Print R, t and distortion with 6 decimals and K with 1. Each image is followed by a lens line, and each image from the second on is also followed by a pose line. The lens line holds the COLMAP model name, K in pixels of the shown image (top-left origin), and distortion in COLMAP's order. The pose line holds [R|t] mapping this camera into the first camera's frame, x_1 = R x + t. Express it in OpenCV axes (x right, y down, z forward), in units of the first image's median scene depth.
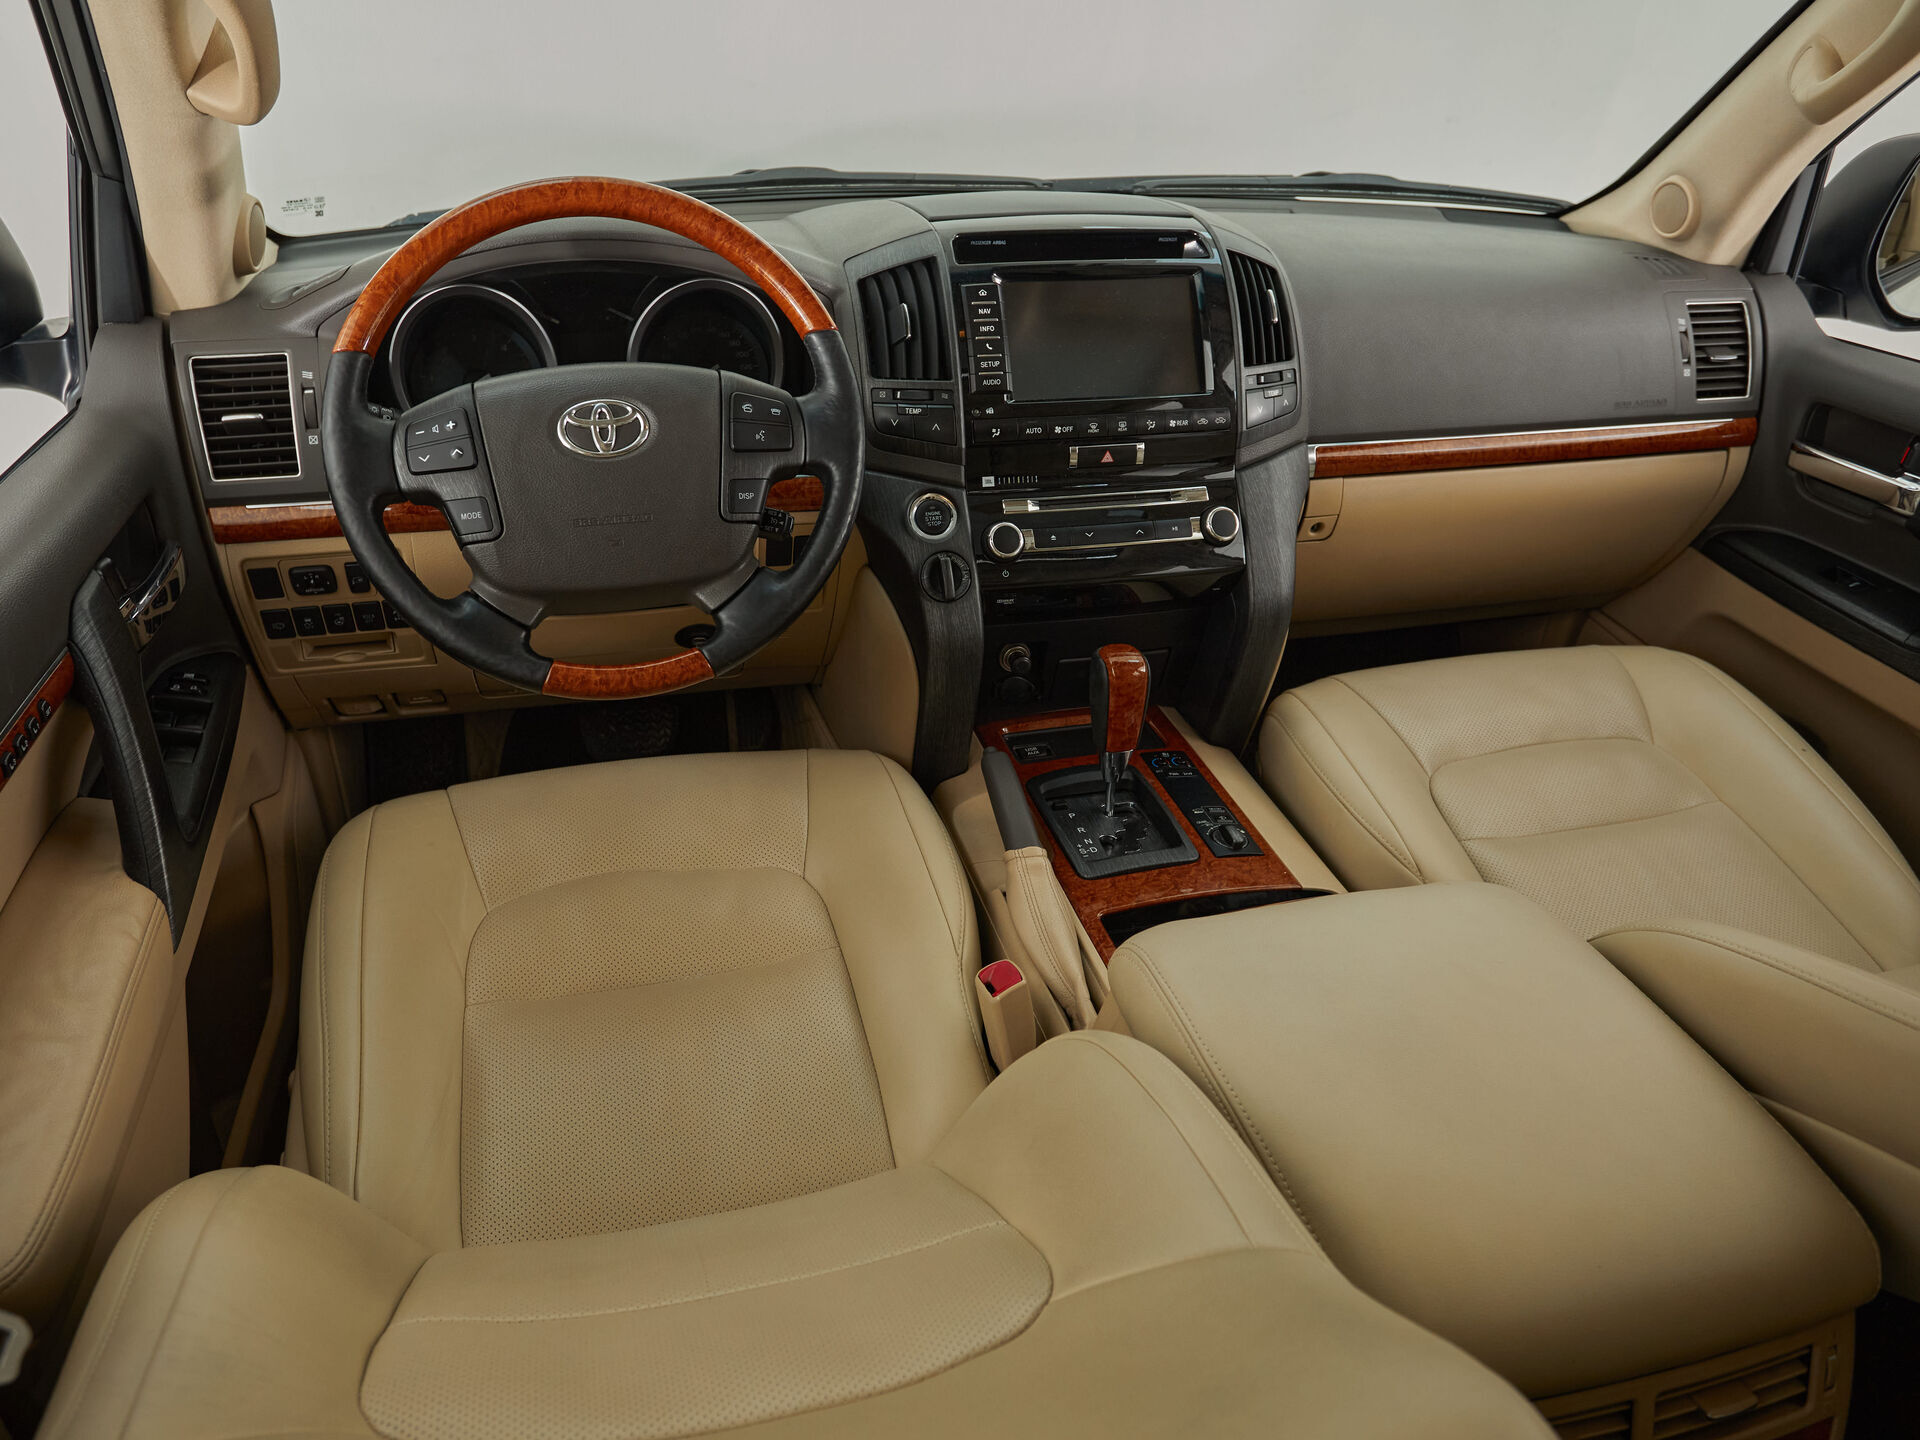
lens RADIAL K [[1386.4, 0, 914.8], [0, 1386.4, 719.9], [0, 0, 1]] dist [-0.077462, 0.065272]
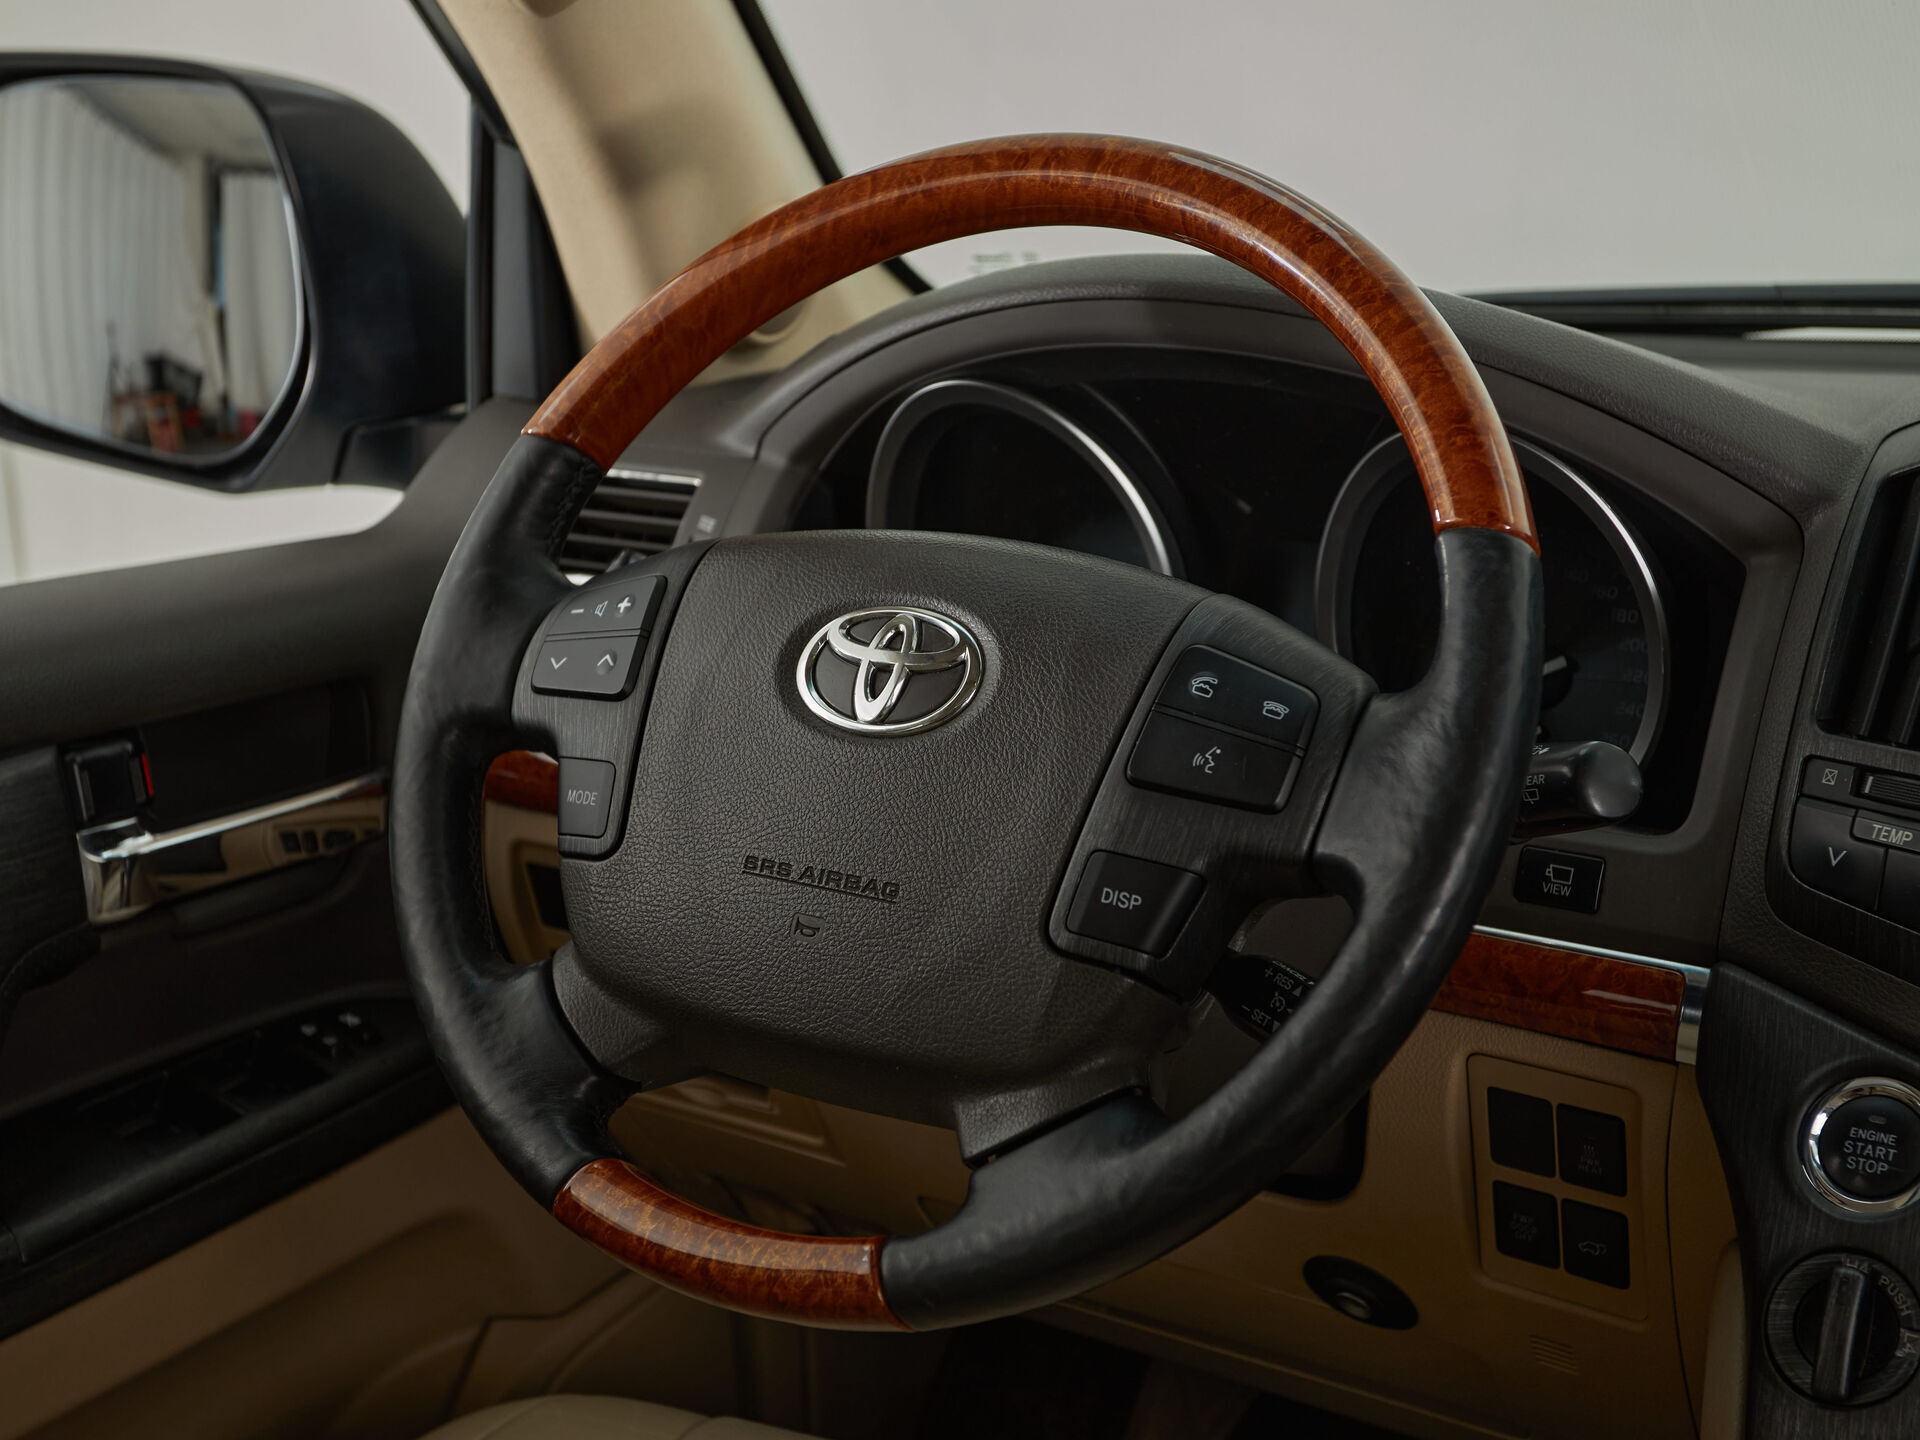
lens RADIAL K [[2514.3, 0, 962.5], [0, 2514.3, 750.3], [0, 0, 1]] dist [0.027044, 0.069583]
pose [[0.689267, 0.163190, -0.705890, 0.274353], [-0.346752, 0.929772, -0.123639, -0.081971], [0.636140, 0.329989, 0.697447, 0.391180]]
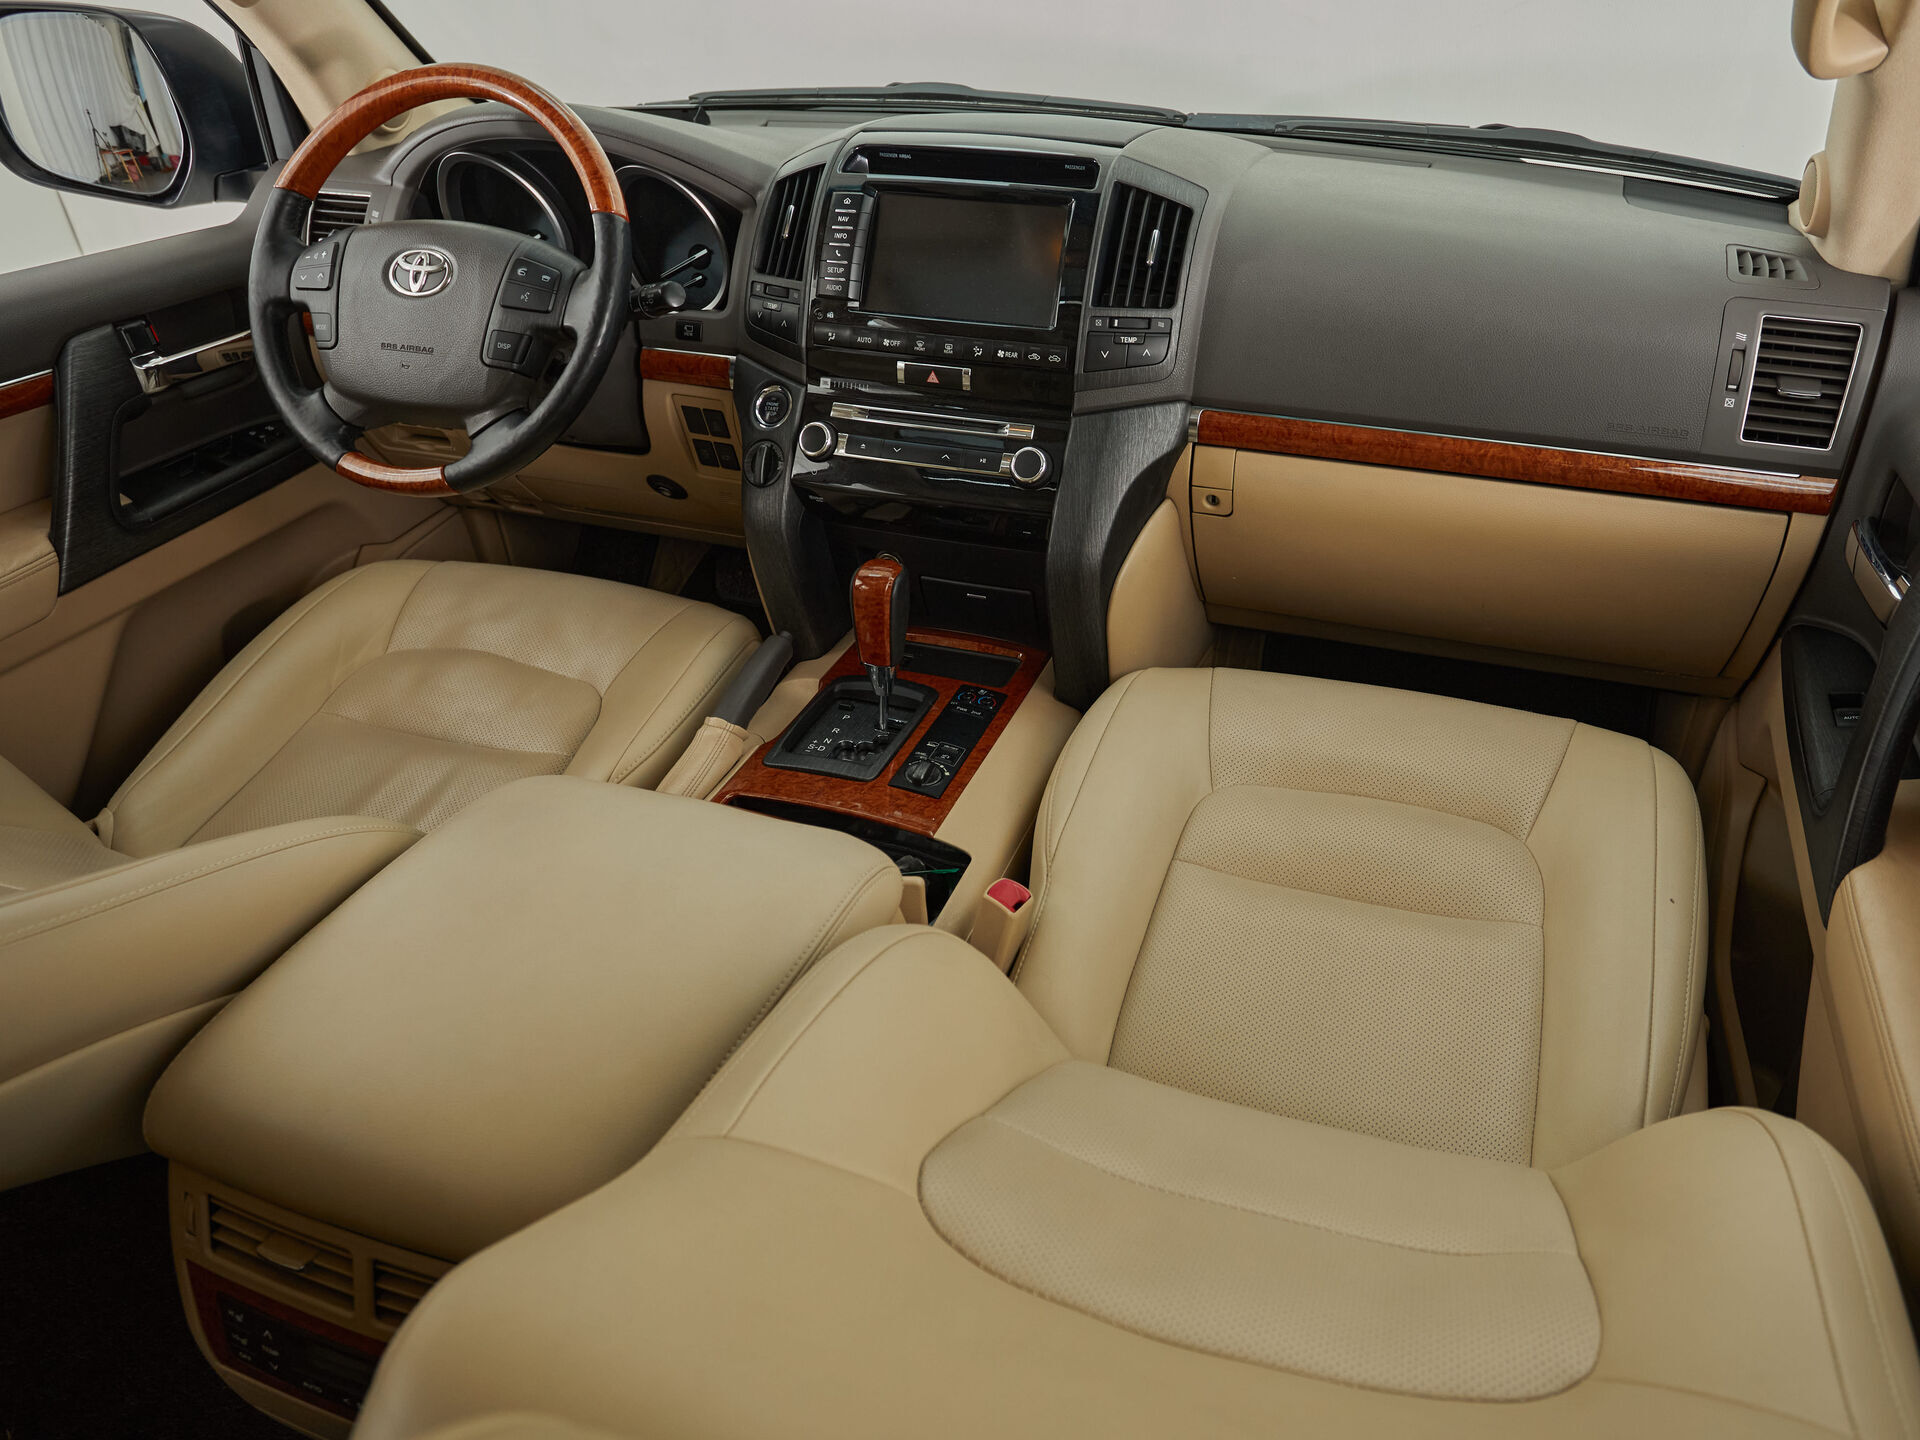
lens RADIAL K [[1365.6, 0, 1074.8], [0, 1365.6, 724.8], [0, 0, 1]] dist [-0.075038, 0.059715]
pose [[0.853999, 0.266318, -0.446946, 0.733909], [-0.248562, 0.963524, 0.099189, -0.070905], [0.457059, 0.026386, 0.889045, 0.177305]]
